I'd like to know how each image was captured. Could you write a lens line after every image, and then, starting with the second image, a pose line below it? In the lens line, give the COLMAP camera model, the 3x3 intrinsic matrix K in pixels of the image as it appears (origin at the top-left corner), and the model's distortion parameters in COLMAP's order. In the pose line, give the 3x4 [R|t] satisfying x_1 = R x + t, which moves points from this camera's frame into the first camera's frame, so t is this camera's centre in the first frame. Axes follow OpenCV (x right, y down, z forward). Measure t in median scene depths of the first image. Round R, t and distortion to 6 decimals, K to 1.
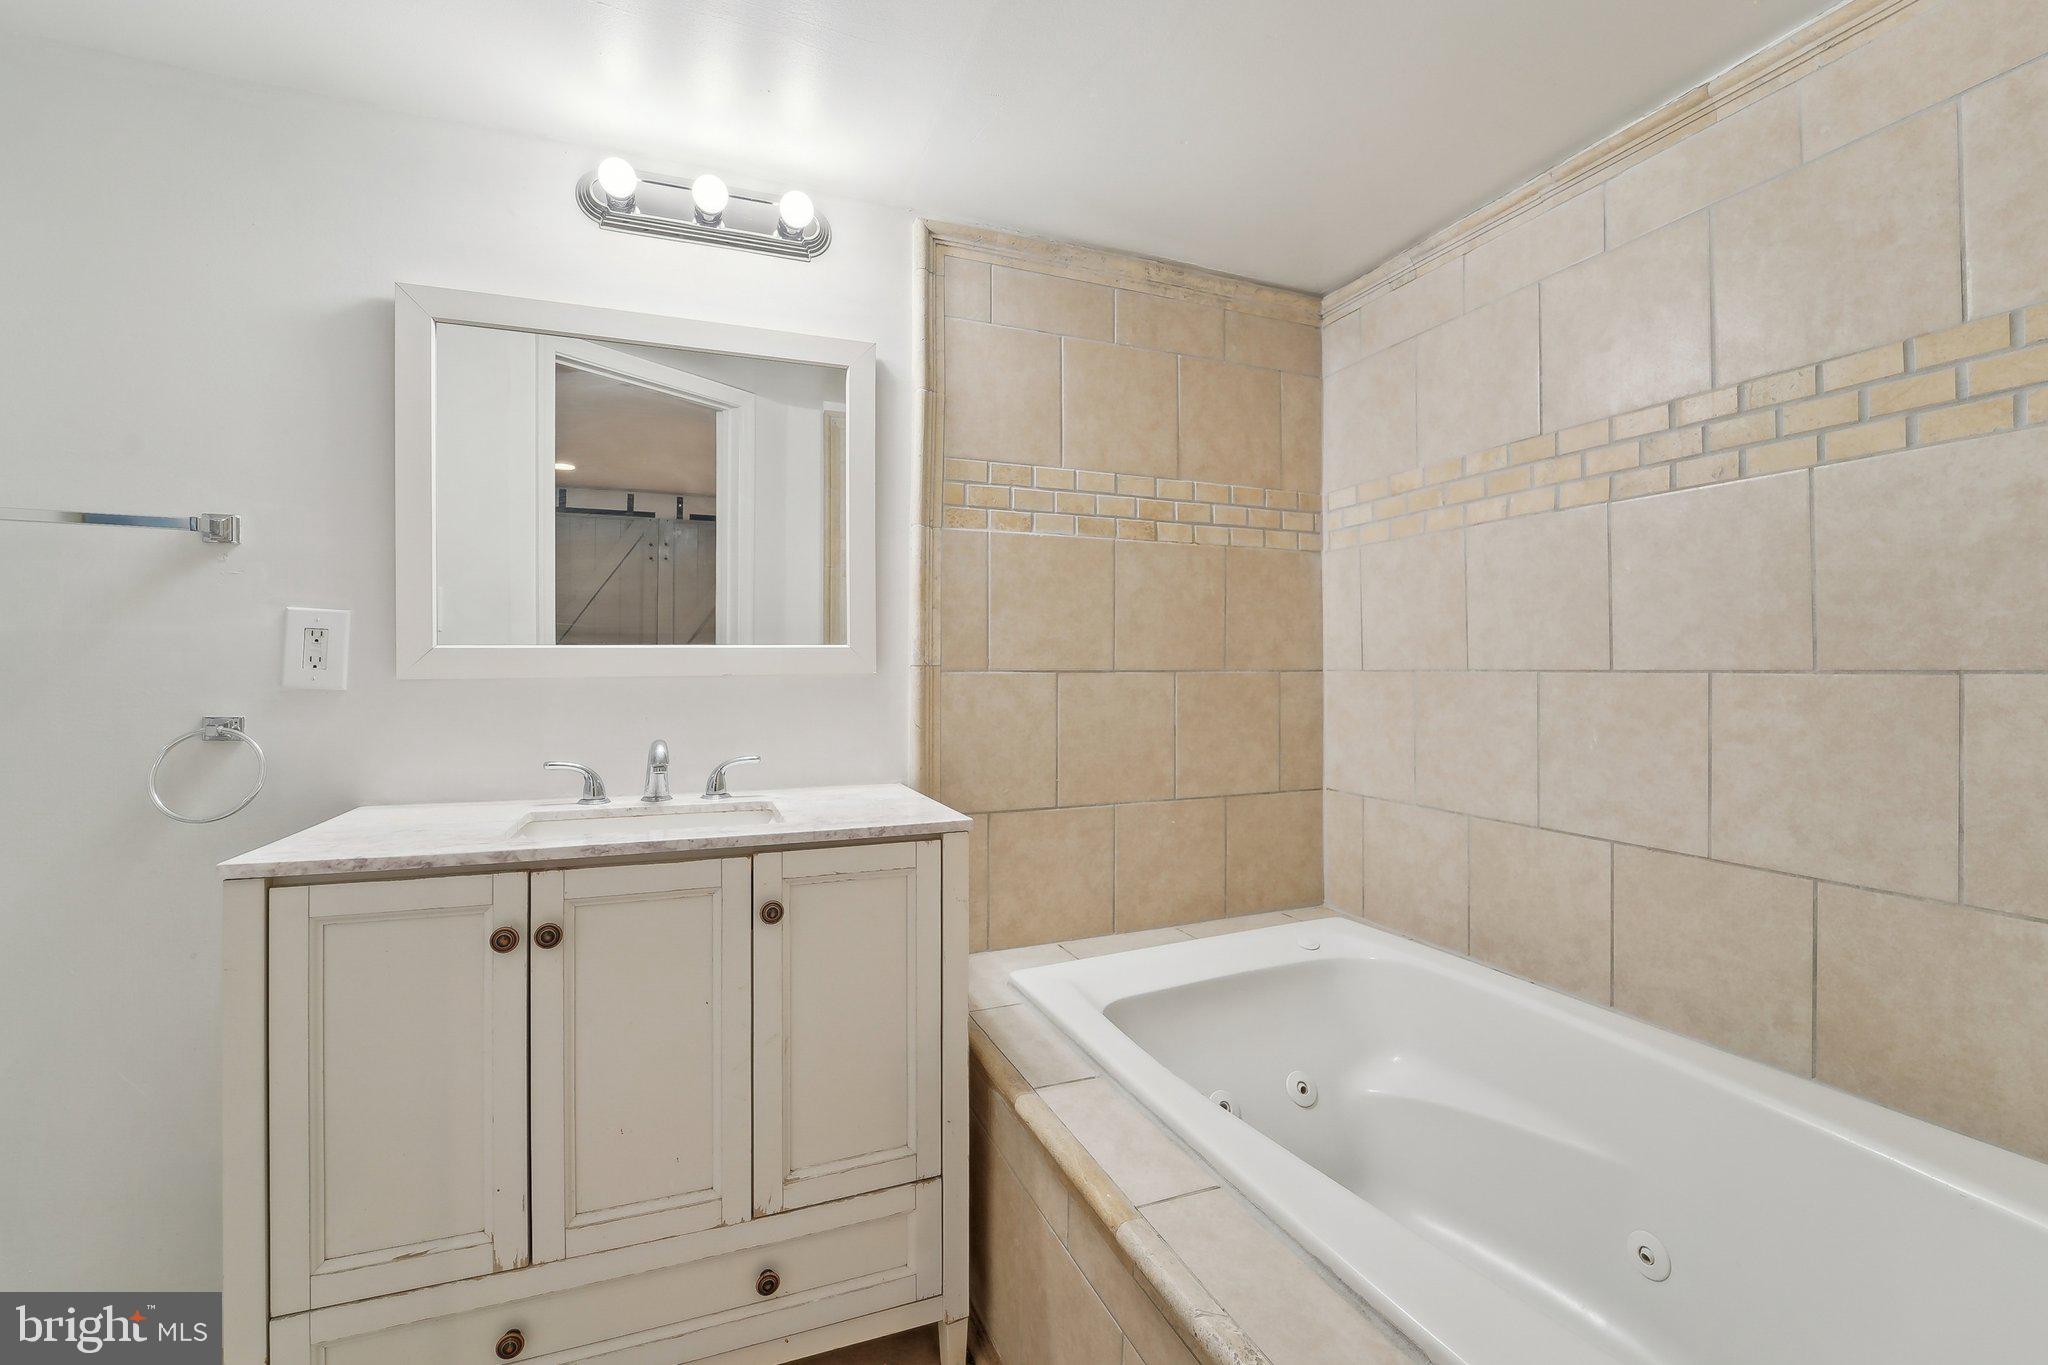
lens RADIAL K [[853.8, 0, 1031.3], [0, 853.8, 671.5], [0, 0, 1]] dist [-0.016460, -0.001138]
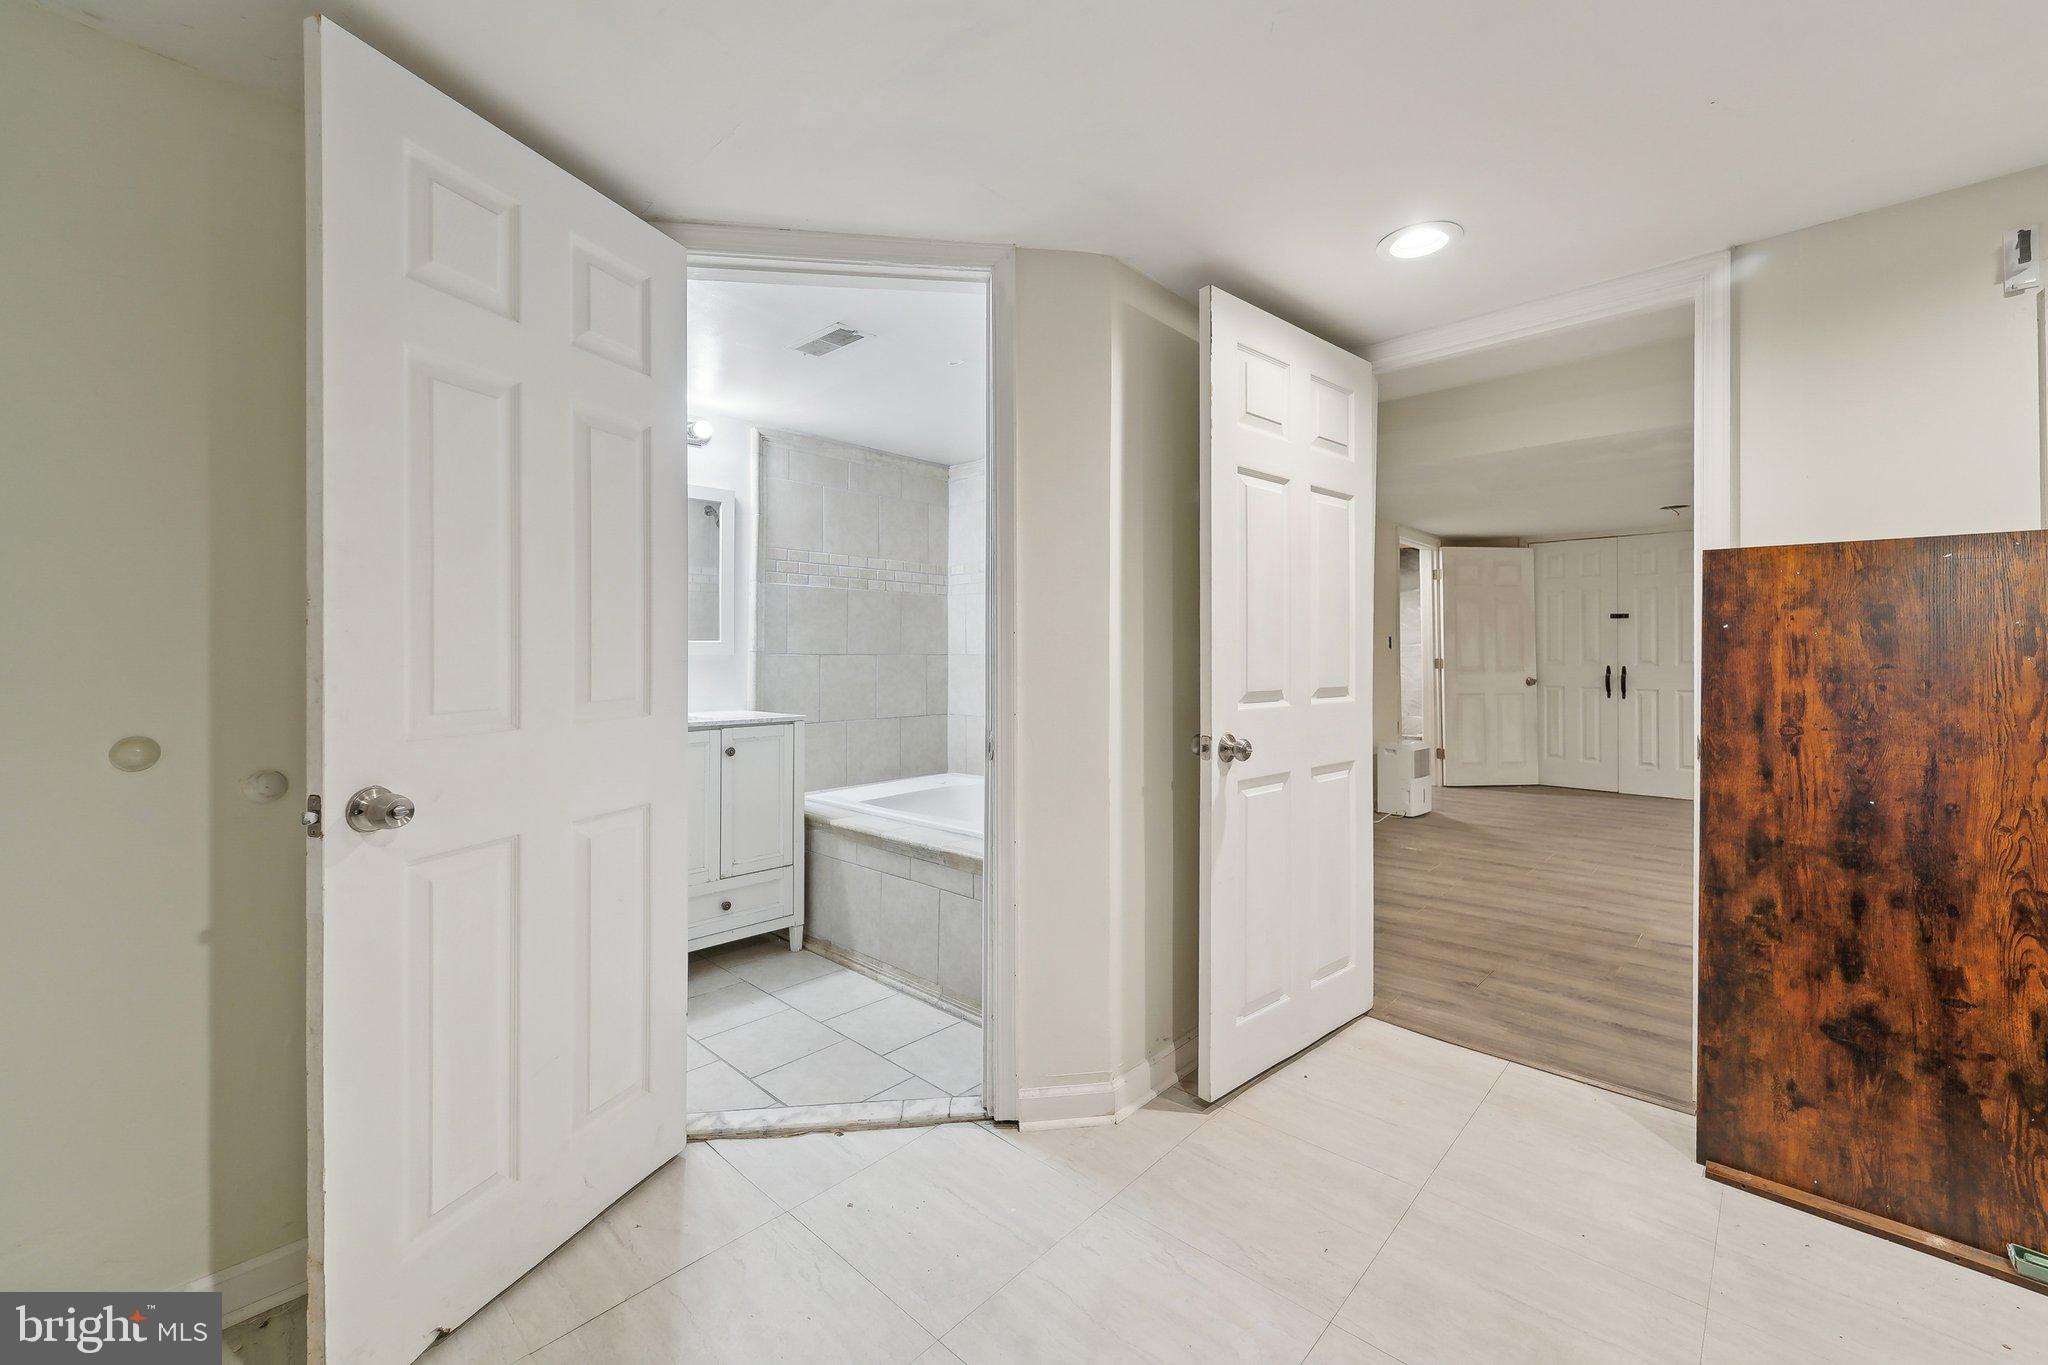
lens RADIAL K [[853.8, 0, 1024.6], [0, 853.8, 664.9], [0, 0, 1]] dist [-0.016460, -0.001138]
pose [[0.918886, 0.001108, 0.394522, -0.312203], [-0.005778, 0.999927, 0.010649, 0.000013], [-0.394481, -0.012065, 0.918825, -1.007694]]
